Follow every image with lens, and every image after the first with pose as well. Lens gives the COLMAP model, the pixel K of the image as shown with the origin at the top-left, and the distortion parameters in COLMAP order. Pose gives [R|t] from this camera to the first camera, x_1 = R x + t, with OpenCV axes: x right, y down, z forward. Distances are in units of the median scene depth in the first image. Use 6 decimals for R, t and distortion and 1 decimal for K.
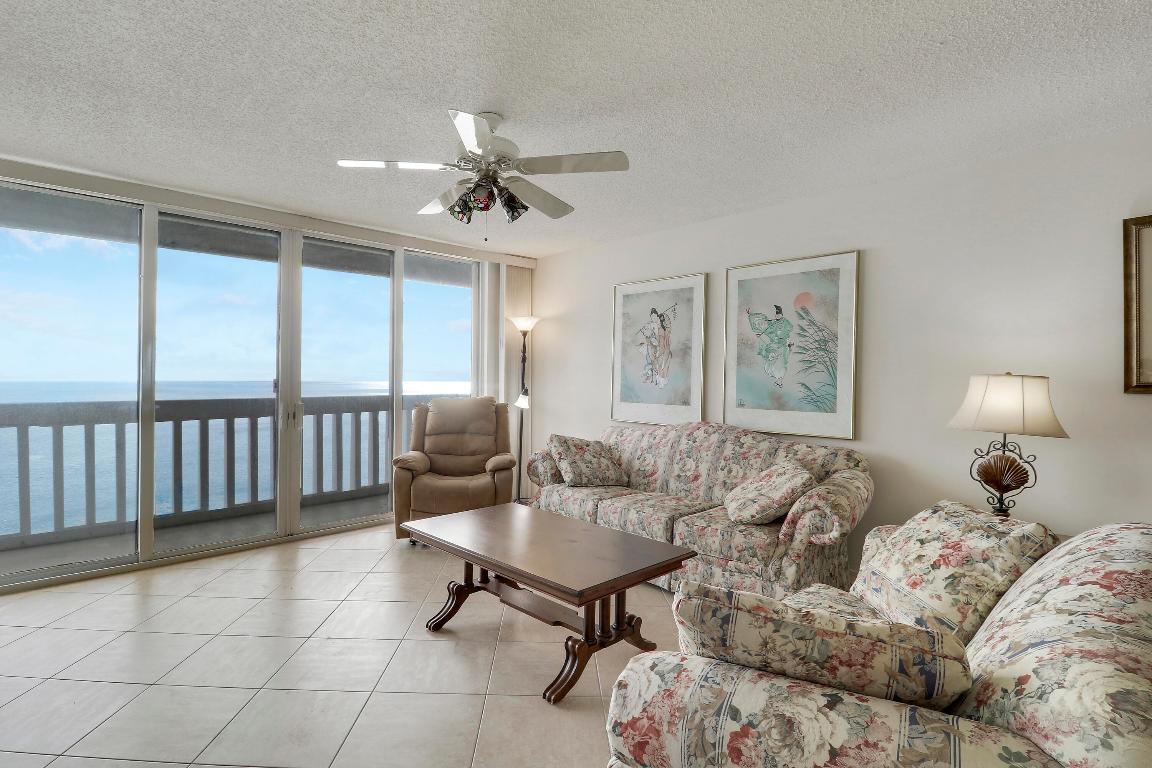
lens RADIAL K [[546.1, 0, 558.6], [0, 546.1, 377.0], [0, 0, 1]] dist [-0.001747, -0.010530]
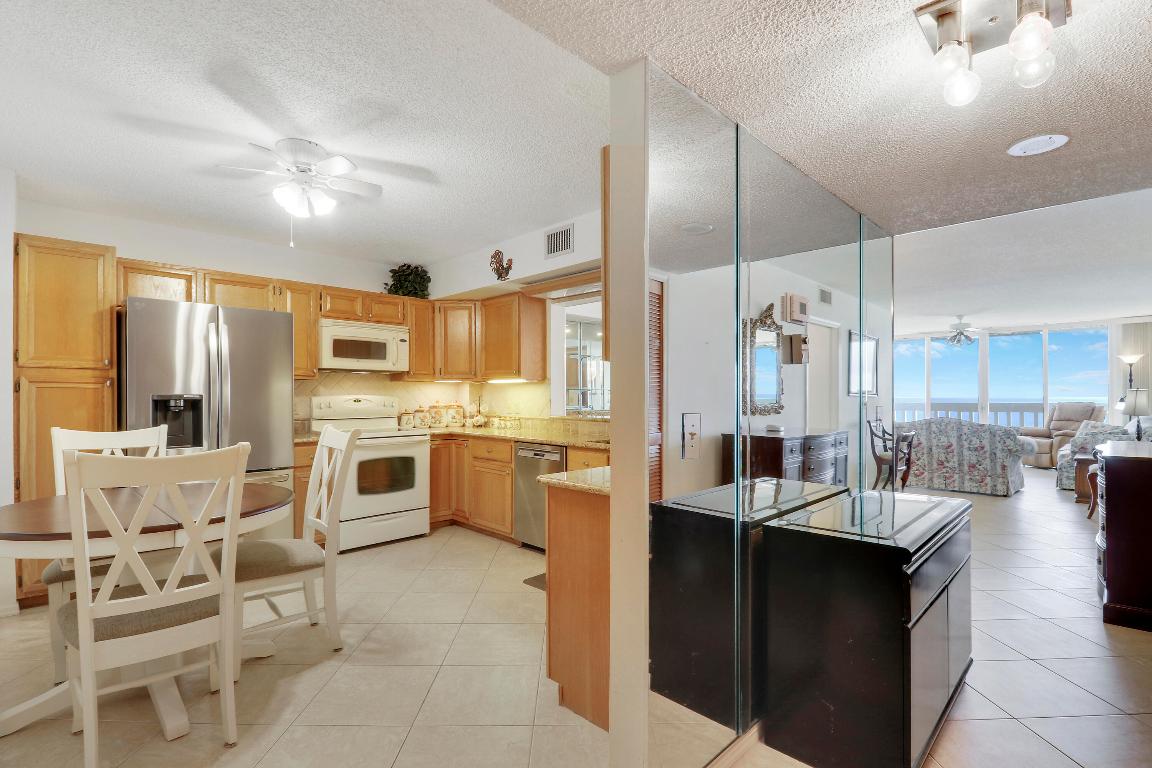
lens RADIAL K [[546.1, 0, 576.0], [0, 546.1, 384.0], [0, 0, 1]] dist [-0.015850, -0.000533]
pose [[-0.003920, -0.020042, -0.999791, 2.112182], [0.001435, 0.999798, -0.020048, 0.010520], [0.999991, -0.001514, -0.003891, -0.911328]]
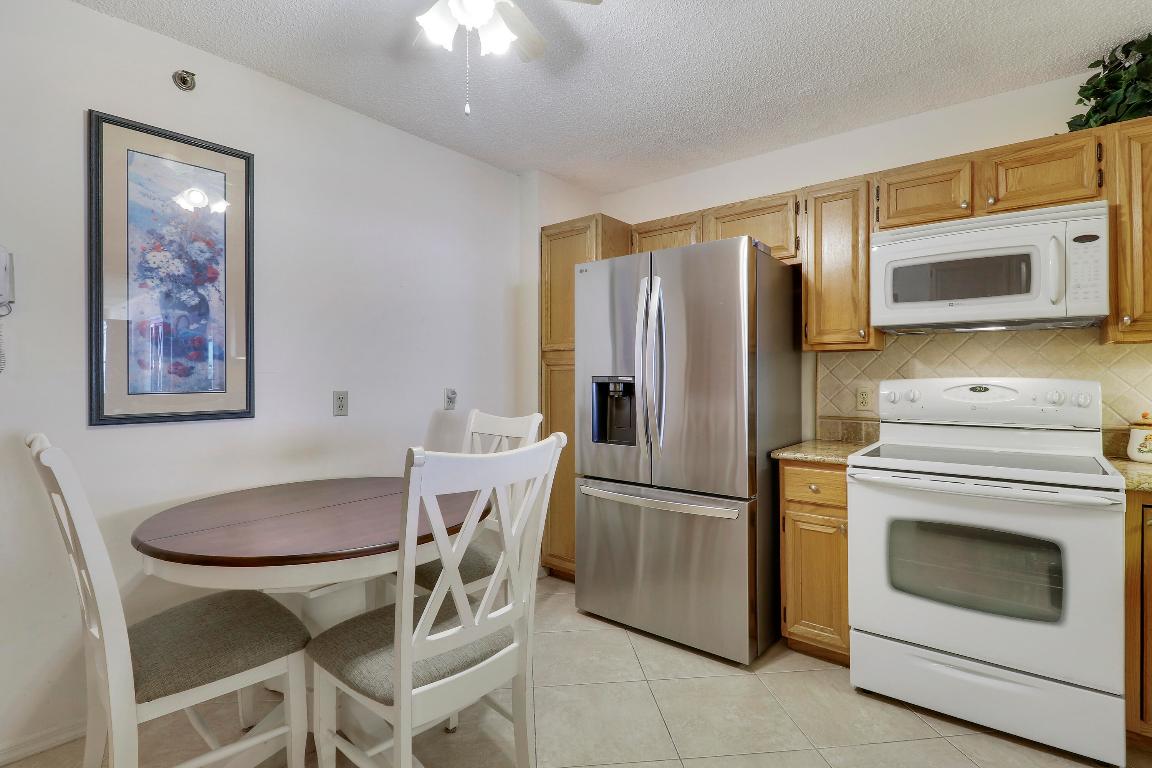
lens RADIAL K [[546.1, 0, 558.6], [0, 546.1, 377.0], [0, 0, 1]] dist [-0.001747, -0.010530]
pose [[-0.995270, 0.001517, -0.097136, 1.379562], [0.001544, 0.999999, -0.000200, 0.009788], [0.097136, -0.000349, -0.995271, -0.874213]]
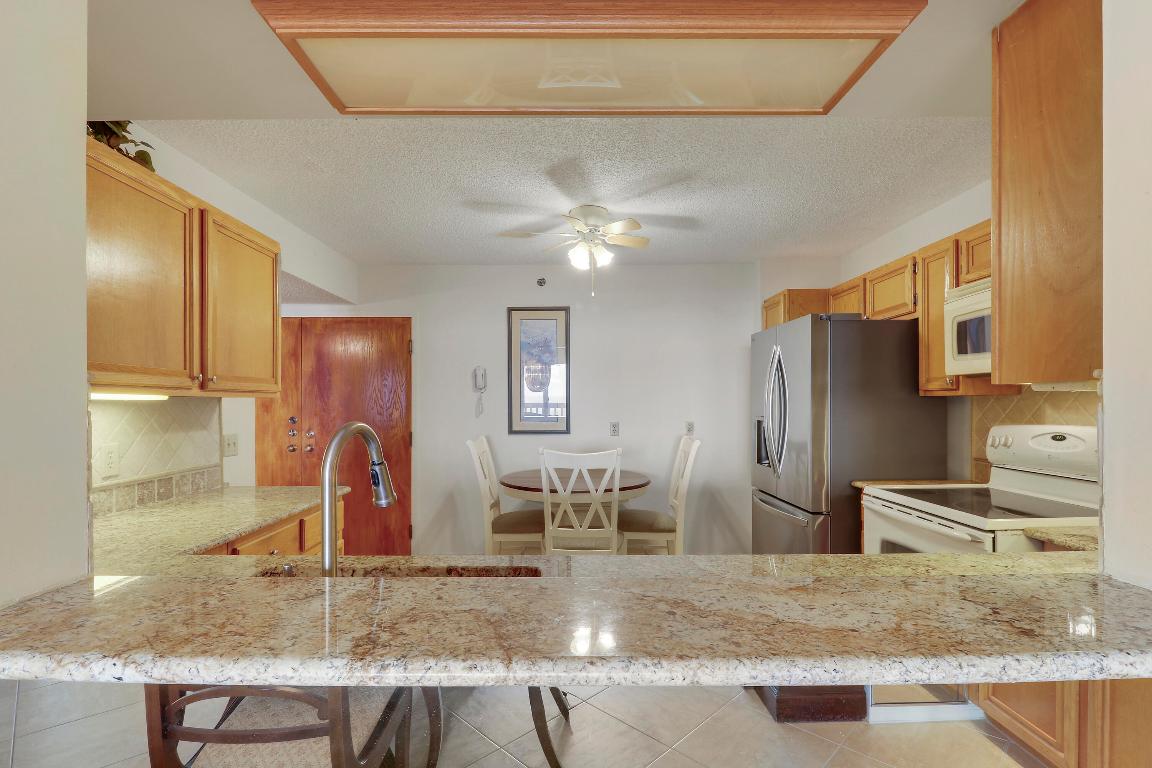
lens RADIAL K [[537.0, 0, 576.0], [0, 537.0, 384.0], [0, 0, 1]] dist [-0.031698, -0.000224]
pose [[-0.704312, 0.026606, 0.709392, 0.830533], [0.002048, 0.999369, -0.035448, -0.014413], [-0.709888, -0.023514, -0.703922, -0.674873]]
